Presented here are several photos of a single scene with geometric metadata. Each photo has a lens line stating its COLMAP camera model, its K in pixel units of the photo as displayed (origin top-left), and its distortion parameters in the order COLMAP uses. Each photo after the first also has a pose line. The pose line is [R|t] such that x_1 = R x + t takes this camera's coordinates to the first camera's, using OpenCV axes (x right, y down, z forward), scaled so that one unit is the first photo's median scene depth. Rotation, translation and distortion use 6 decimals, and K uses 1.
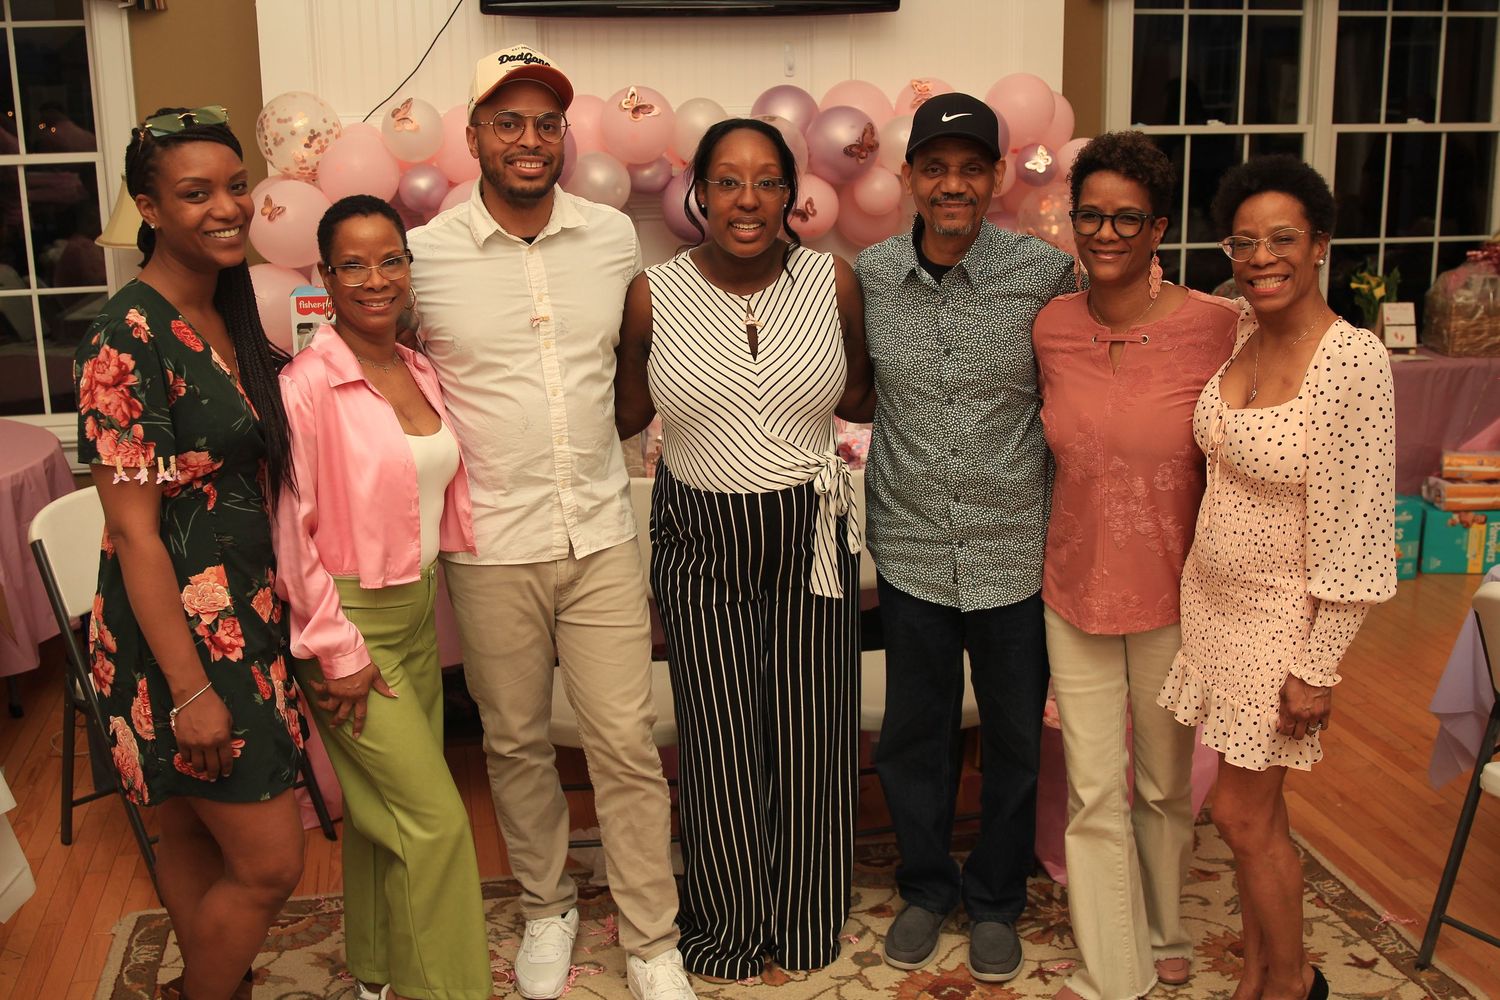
lens RADIAL K [[1634.0, 0, 747.3], [0, 1634.0, 502.2], [0, 0, 1]] dist [-0.083523, 0.000000]
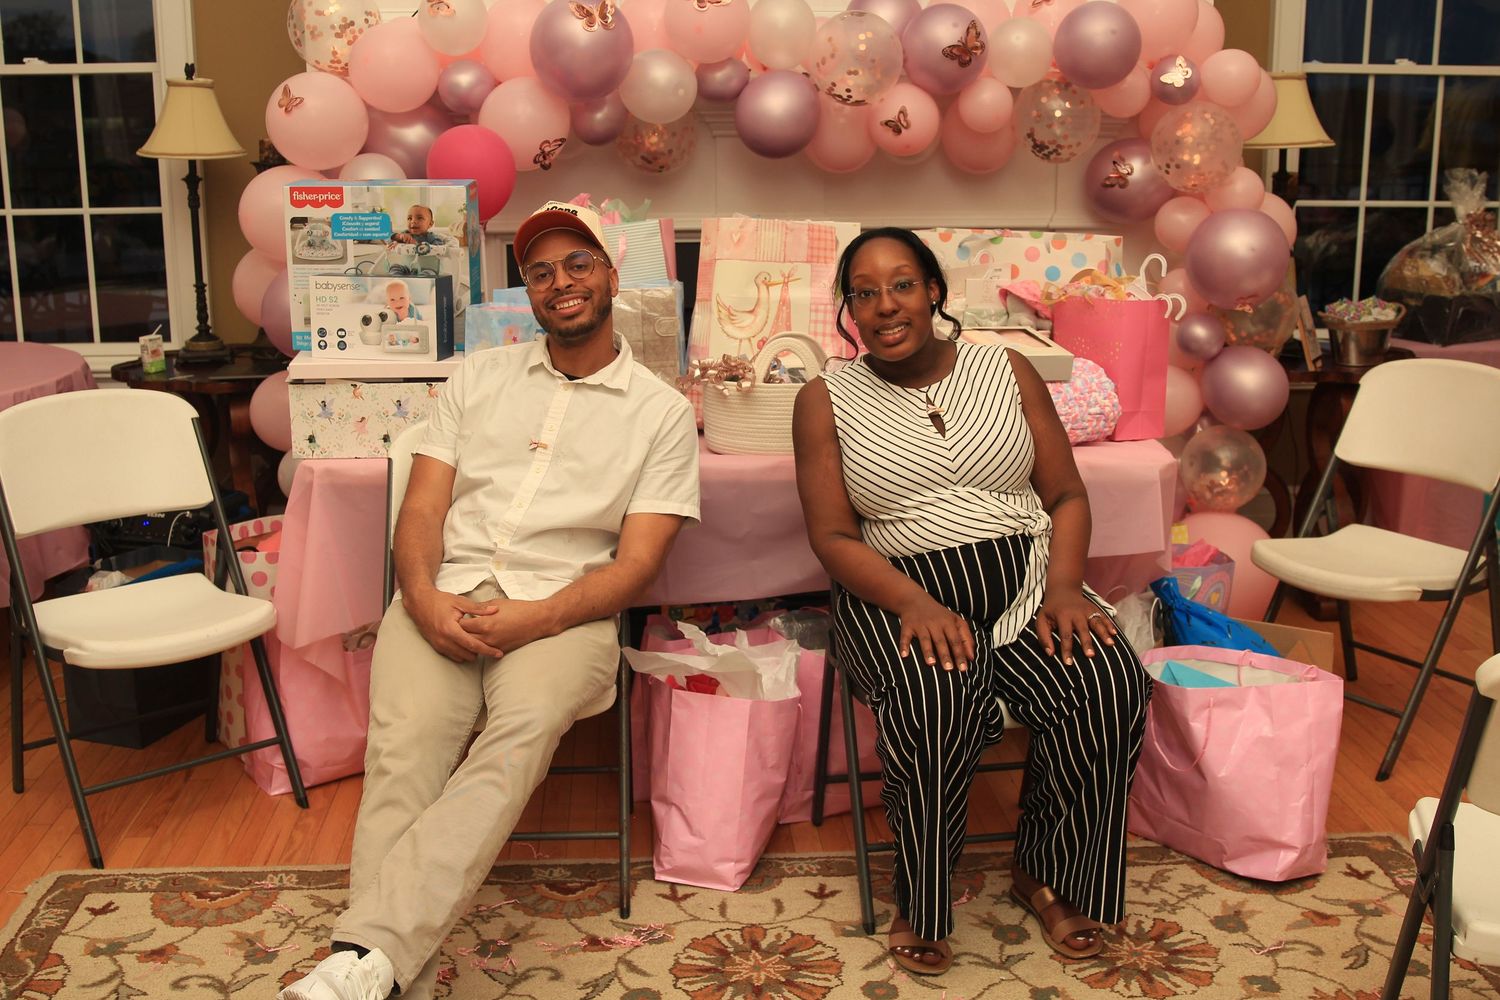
lens RADIAL K [[1634.0, 0, 753.9], [0, 1634.0, 497.2], [0, 0, 1]] dist [-0.083523, 0.000000]
pose [[0.991881, 0.043275, -0.119584, 0.073294], [-0.045262, 0.998878, -0.013943, 0.037092], [0.118846, 0.019242, 0.992726, 0.138008]]
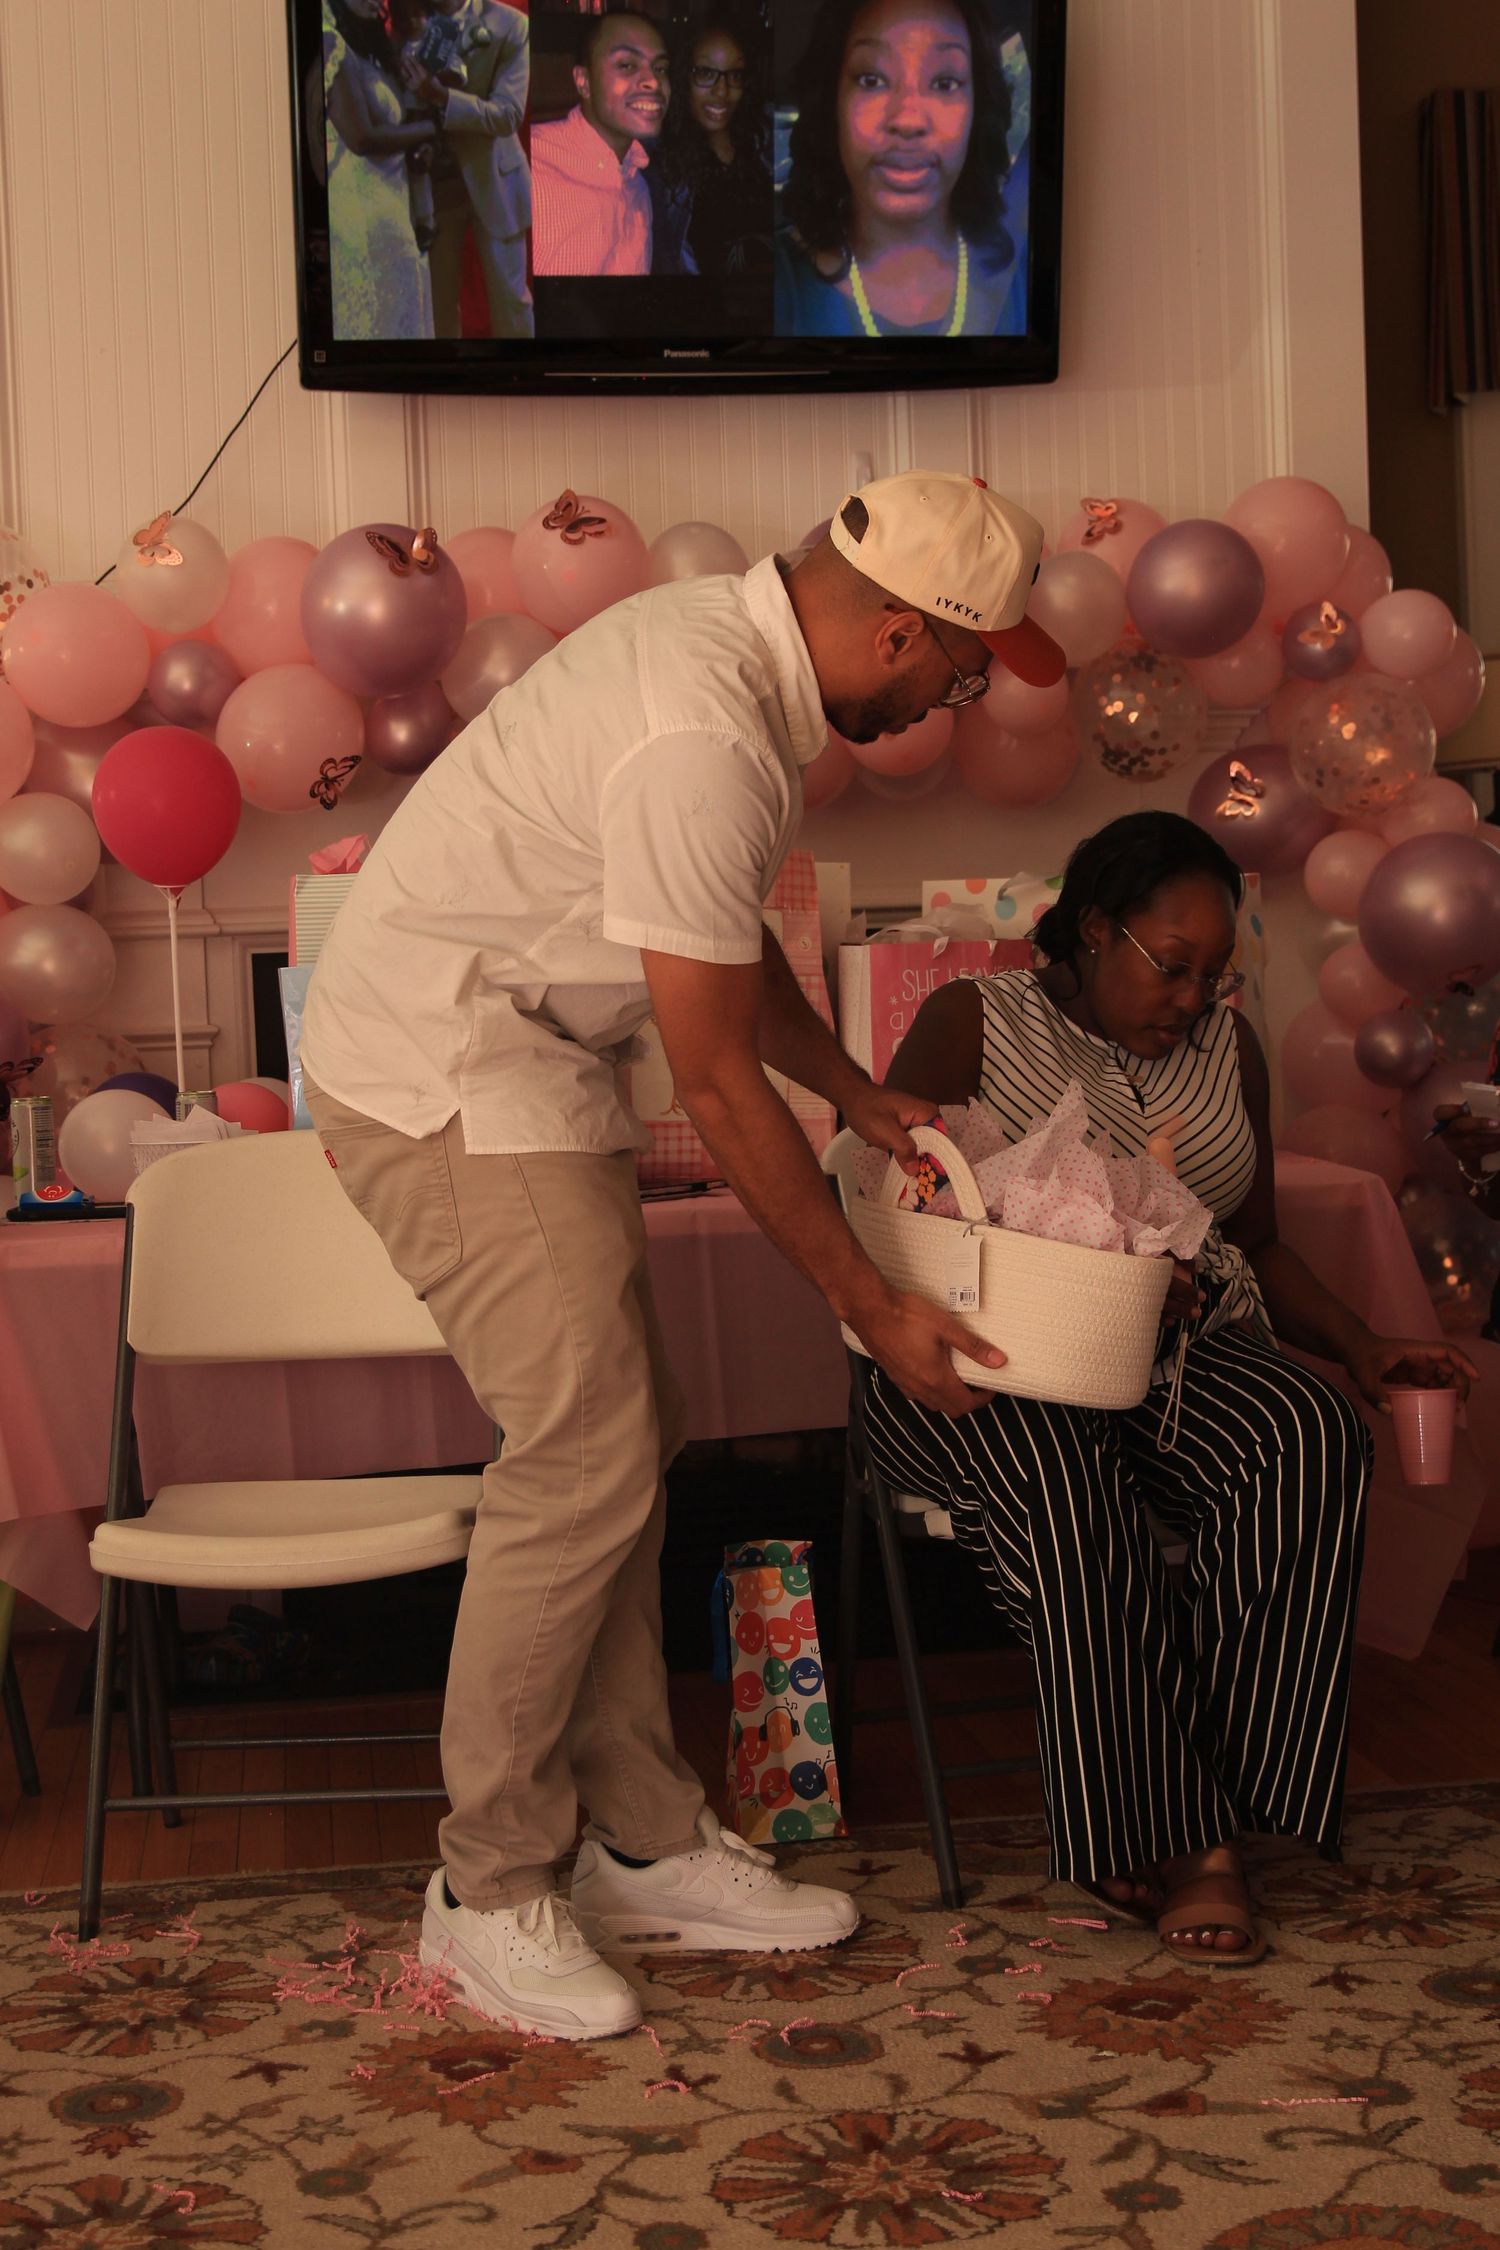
lens RADIAL K [[3060.7, 0, 740.7], [0, 3060.7, 1131.3], [0, 0, 1]] dist [-0.032779, 0.000000]
pose [[0.998078, -0.019855, -0.058700, 0.044274], [0.007904, 0.980331, -0.197200, 0.161662], [0.061461, 0.196357, 0.978604, 0.023314]]
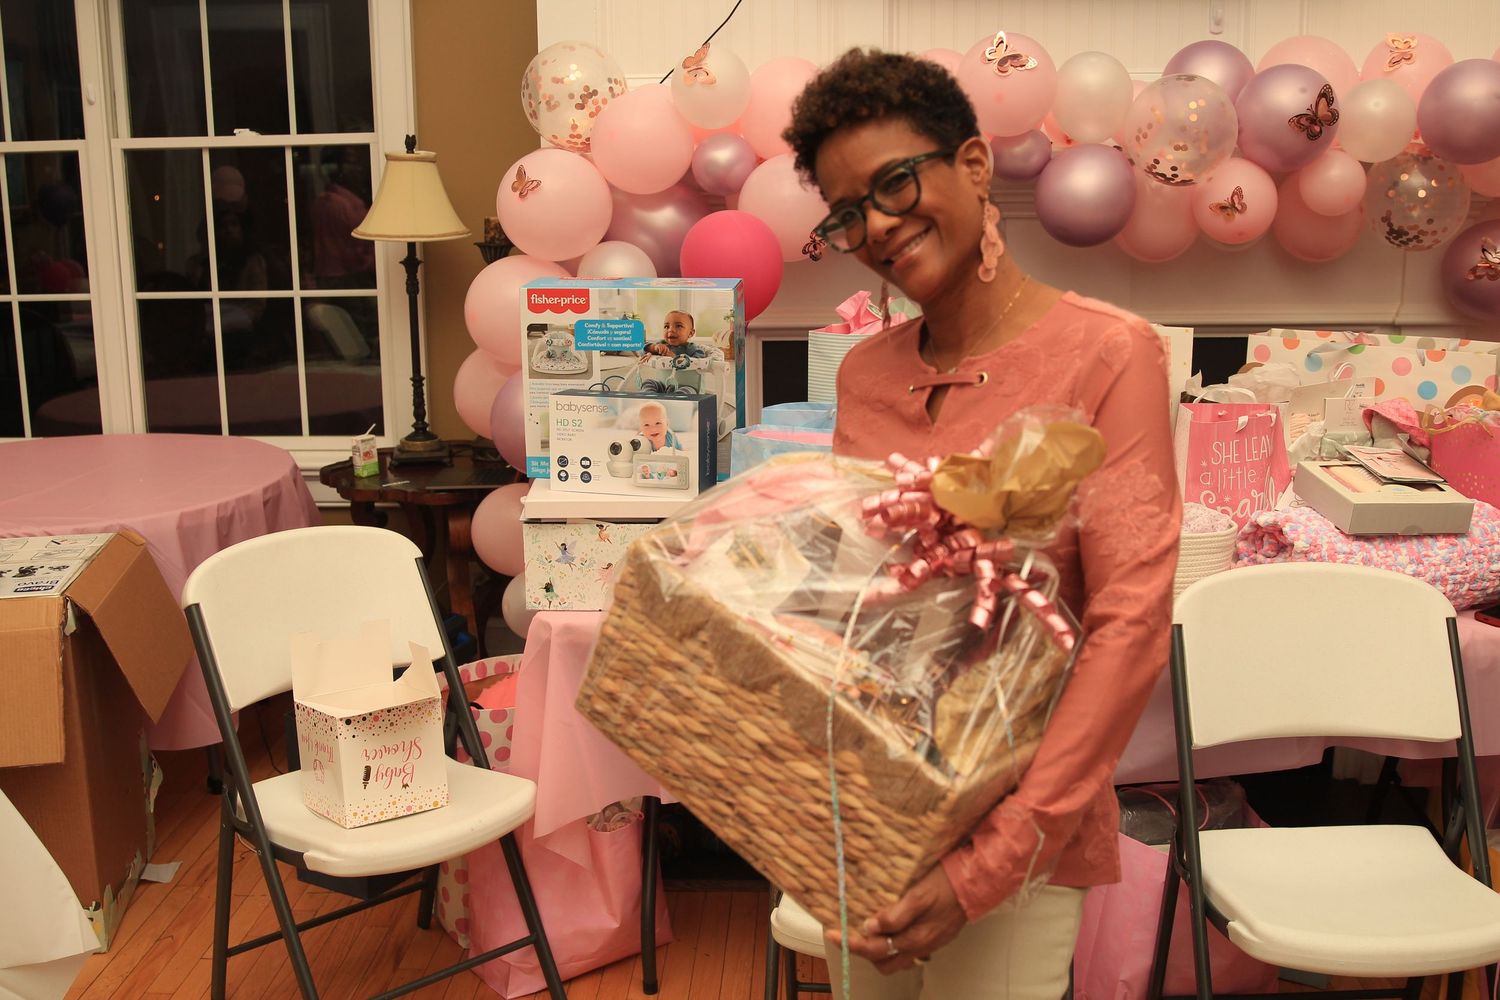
lens RADIAL K [[1634.0, 0, 757.3], [0, 1634.0, 503.7], [0, 0, 1]] dist [-0.083523, 0.000000]
pose [[0.970678, 0.054678, -0.234081, 0.006680], [-0.063330, 0.997554, -0.029598, -0.009894], [0.231890, 0.043554, 0.971767, 0.254654]]
